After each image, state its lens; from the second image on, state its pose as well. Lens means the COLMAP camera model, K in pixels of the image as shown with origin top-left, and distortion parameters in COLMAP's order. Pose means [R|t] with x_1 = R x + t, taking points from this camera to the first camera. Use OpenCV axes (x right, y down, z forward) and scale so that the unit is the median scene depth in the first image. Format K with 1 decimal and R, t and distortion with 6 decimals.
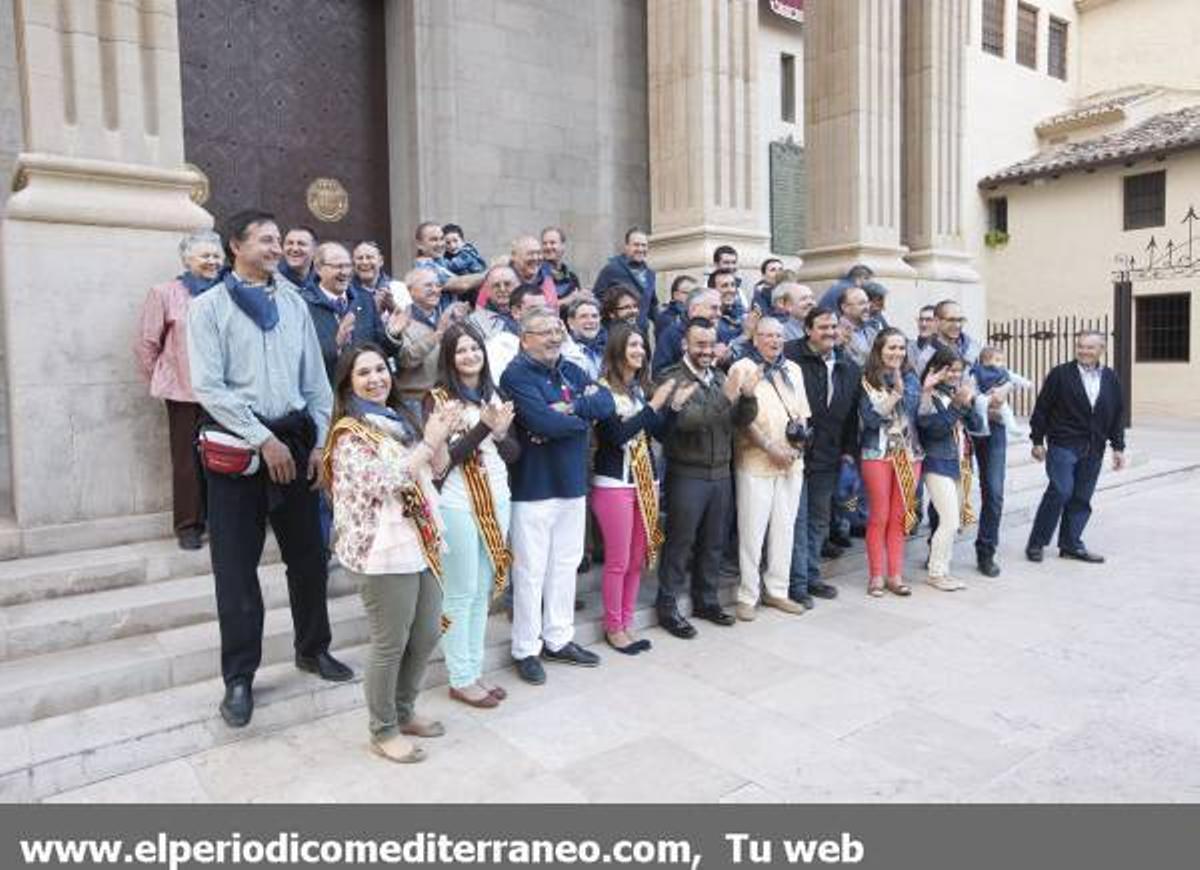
lens RADIAL K [[933.8, 0, 620.0], [0, 933.8, 406.9], [0, 0, 1]] dist [0.016401, 0.050120]
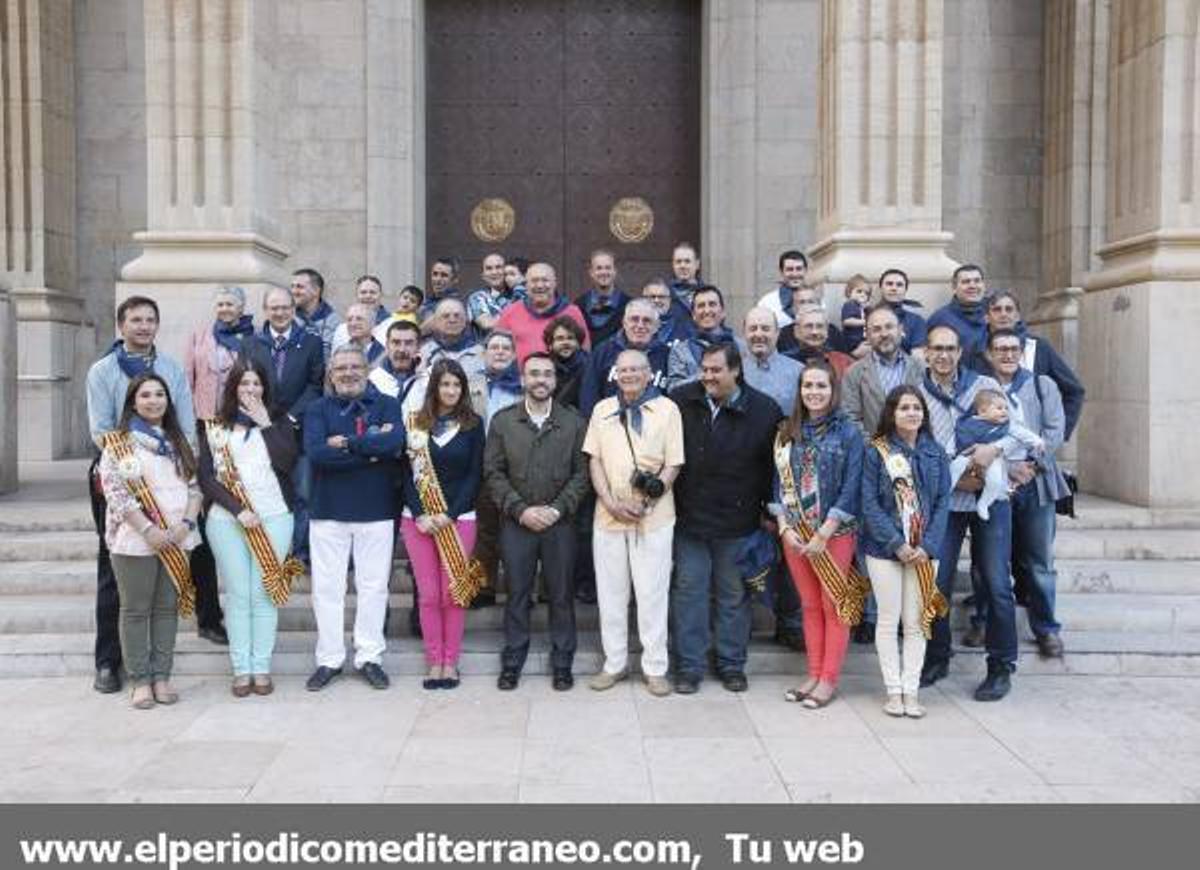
lens RADIAL K [[1179.3, 0, 585.3], [0, 1179.3, 398.7], [0, 0, 1]] dist [0.075907, 0.000000]
pose [[0.758353, 0.027986, -0.651244, 0.474322], [-0.051828, 0.998504, -0.017443, -0.015927], [0.649781, 0.046980, 0.758668, 0.064241]]
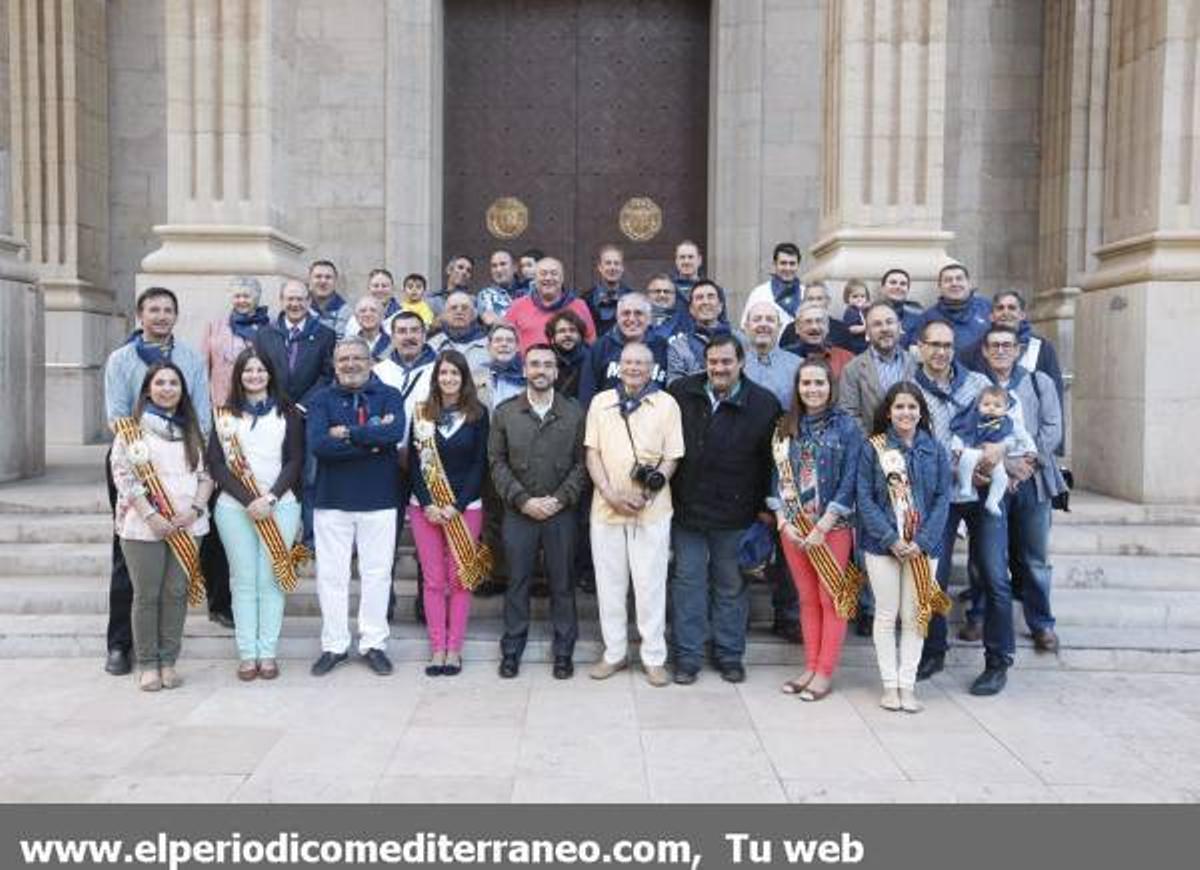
lens RADIAL K [[1107.8, 0, 584.4], [0, 1107.8, 399.3], [0, 0, 1]] dist [0.064029, 0.000000]
pose [[0.748530, 0.041397, -0.661808, 0.459060], [-0.062403, 0.998018, -0.008152, -0.017870], [0.660159, 0.047401, 0.749629, 0.092441]]
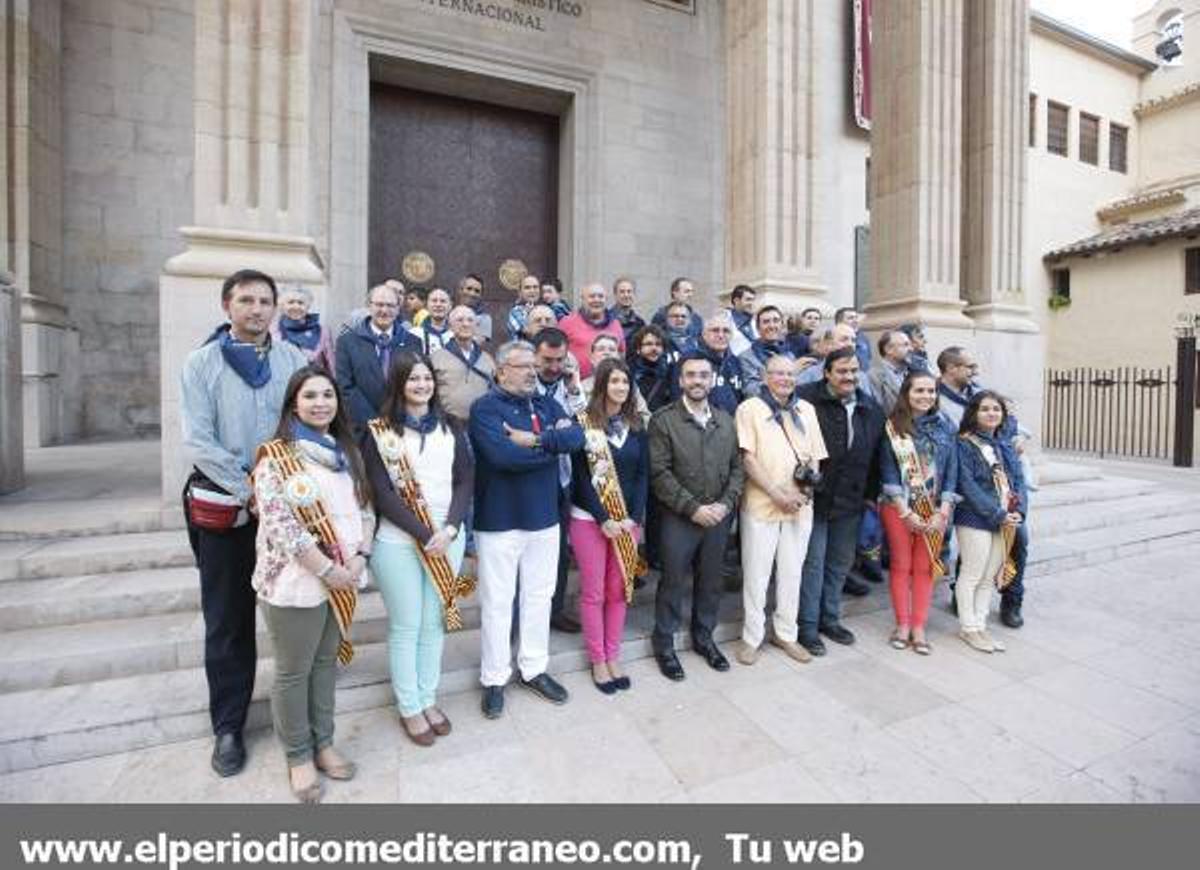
lens RADIAL K [[583.0, 0, 590.4], [0, 583.0, 400.1], [0, 0, 1]] dist [-0.031339, 0.007640]
pose [[0.953353, 0.036348, -0.299660, 0.083099], [-0.044759, 0.998772, -0.021252, -0.015190], [0.298519, 0.033673, 0.953809, 0.197728]]
